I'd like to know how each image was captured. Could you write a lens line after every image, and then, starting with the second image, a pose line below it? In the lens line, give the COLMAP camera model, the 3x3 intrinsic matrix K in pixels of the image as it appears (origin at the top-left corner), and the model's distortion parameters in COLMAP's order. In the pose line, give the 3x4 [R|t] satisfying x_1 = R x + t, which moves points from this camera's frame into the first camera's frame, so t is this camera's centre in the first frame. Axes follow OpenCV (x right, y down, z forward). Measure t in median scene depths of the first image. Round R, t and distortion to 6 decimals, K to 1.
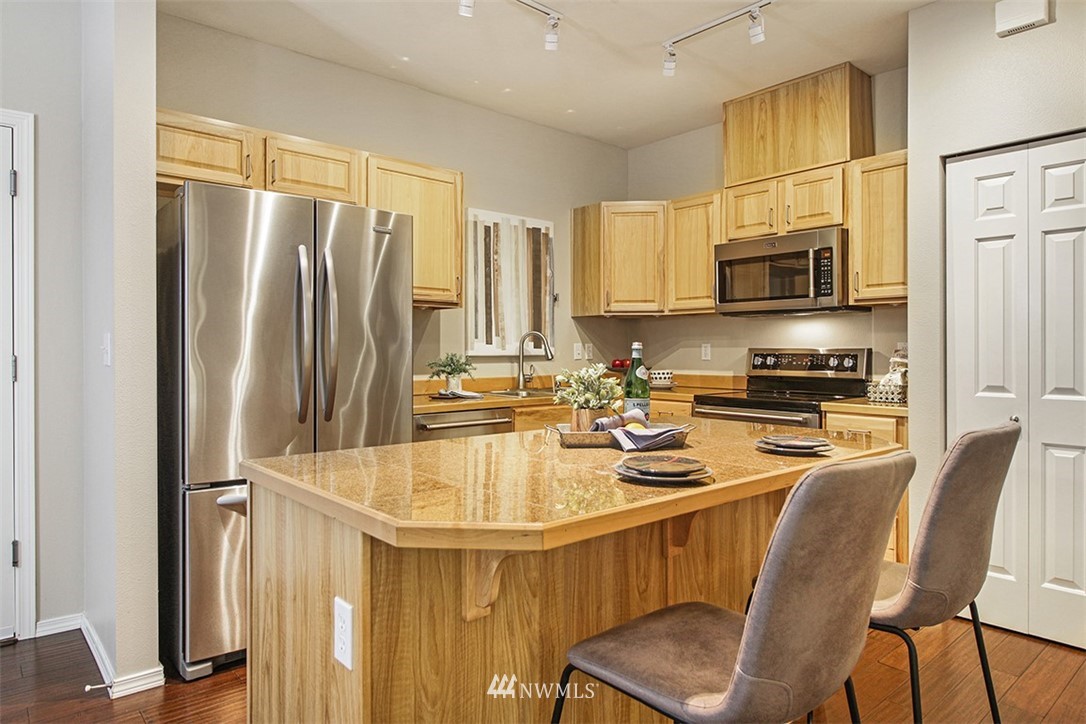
lens RADIAL K [[664.4, 0, 542.7], [0, 664.4, 353.6], [0, 0, 1]] dist [-0.005758, -0.000314]
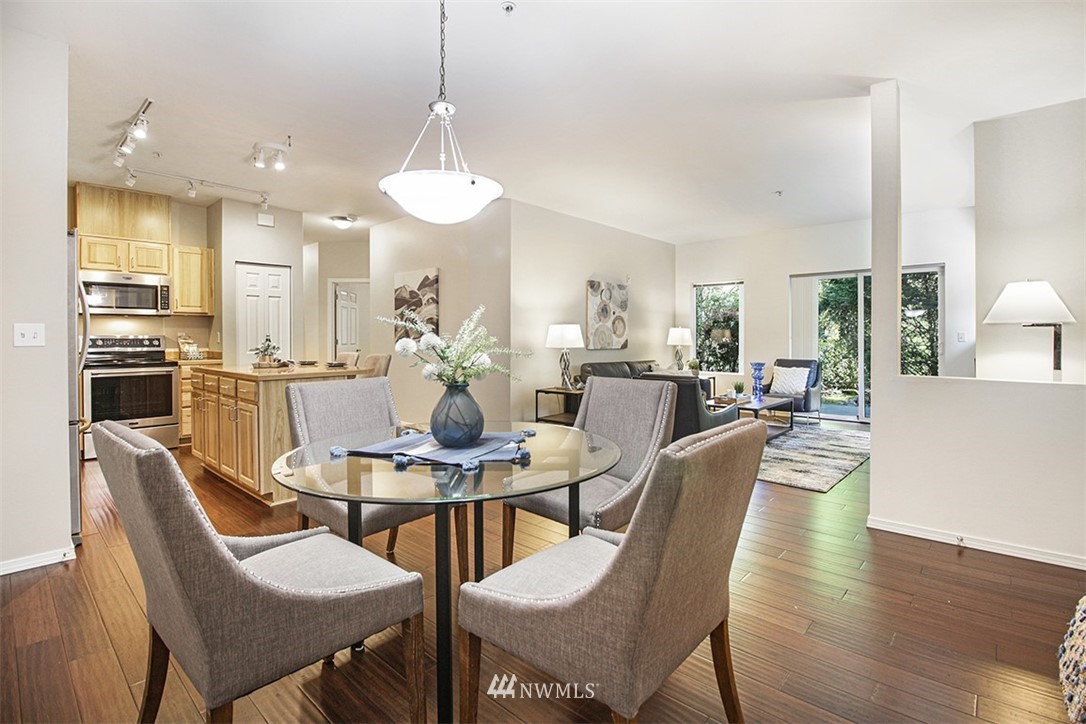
lens RADIAL K [[516.3, 0, 555.5], [0, 516.3, 332.3], [0, 0, 1]] dist [-0.010138, -0.002110]
pose [[-0.123350, 0.001289, 0.992362, -1.065992], [0.004264, 0.999991, -0.000768, -0.009817], [-0.992354, 0.004137, -0.123354, 0.010839]]
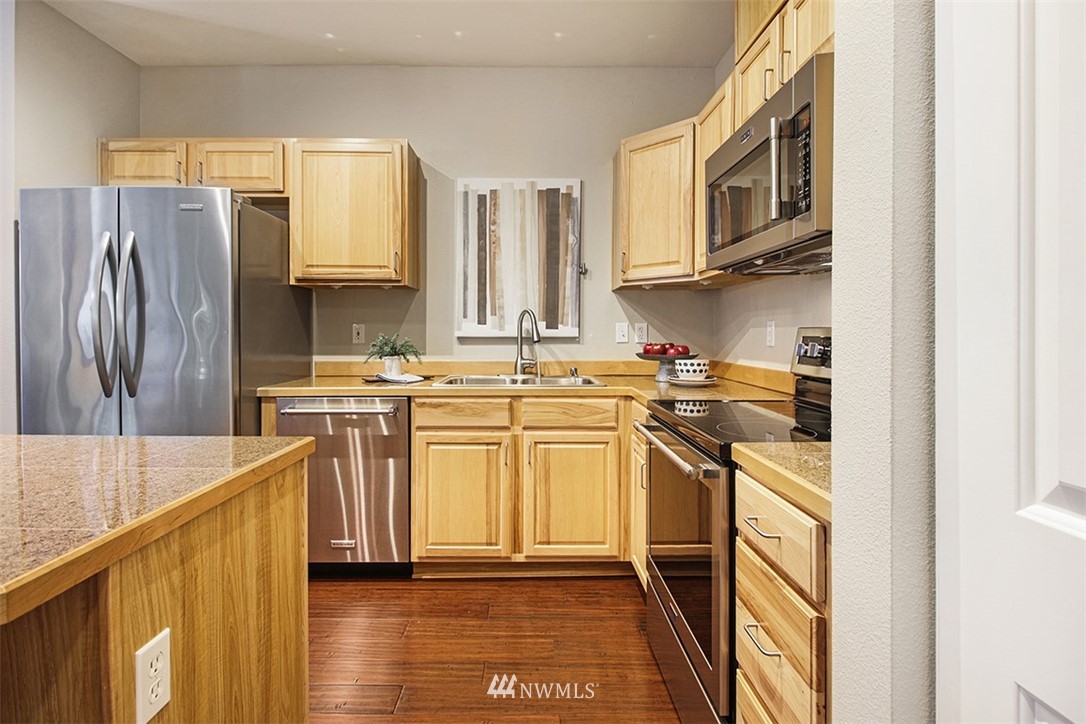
lens RADIAL K [[516.3, 0, 544.2], [0, 516.3, 338.8], [0, 0, 1]] dist [-0.010138, -0.002110]
pose [[0.758893, 0.009731, -0.651143, 0.445881], [-0.006285, 0.999951, 0.007619, -0.000177], [0.651185, -0.001690, 0.758917, 0.518841]]
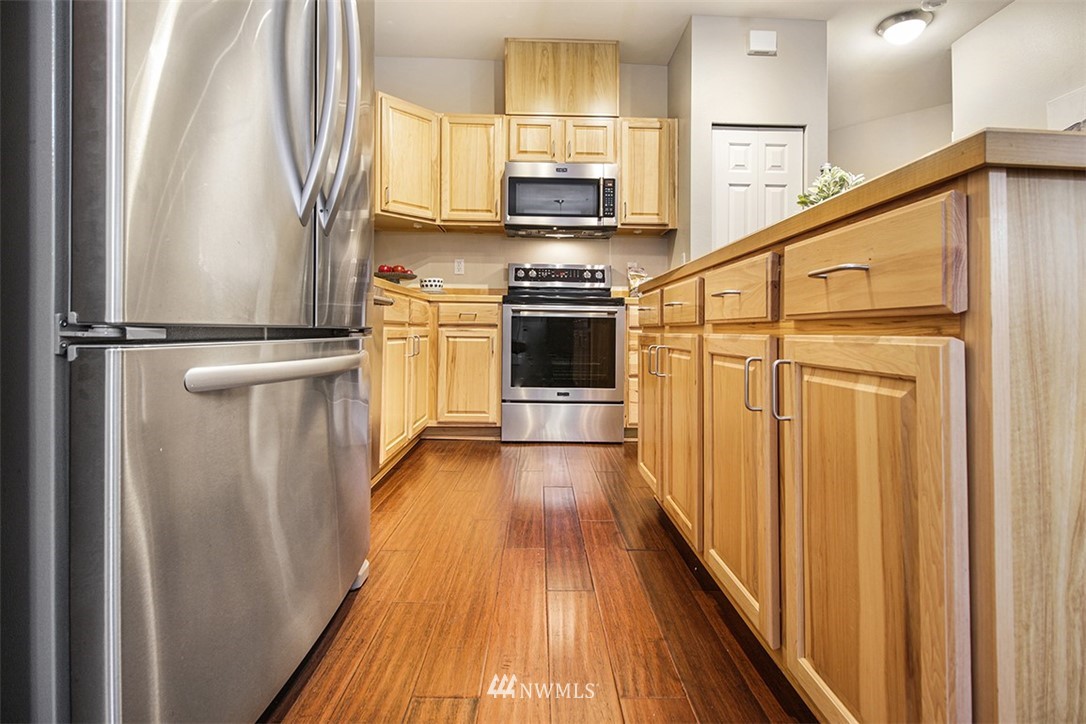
lens RADIAL K [[516.3, 0, 555.3], [0, 516.3, 322.8], [0, 0, 1]] dist [-0.010138, -0.002110]
pose [[0.632077, 0.019625, 0.774657, -0.327836], [-0.009729, 0.999801, -0.017391, 0.110522], [-0.774845, 0.003456, 0.632142, 0.387694]]
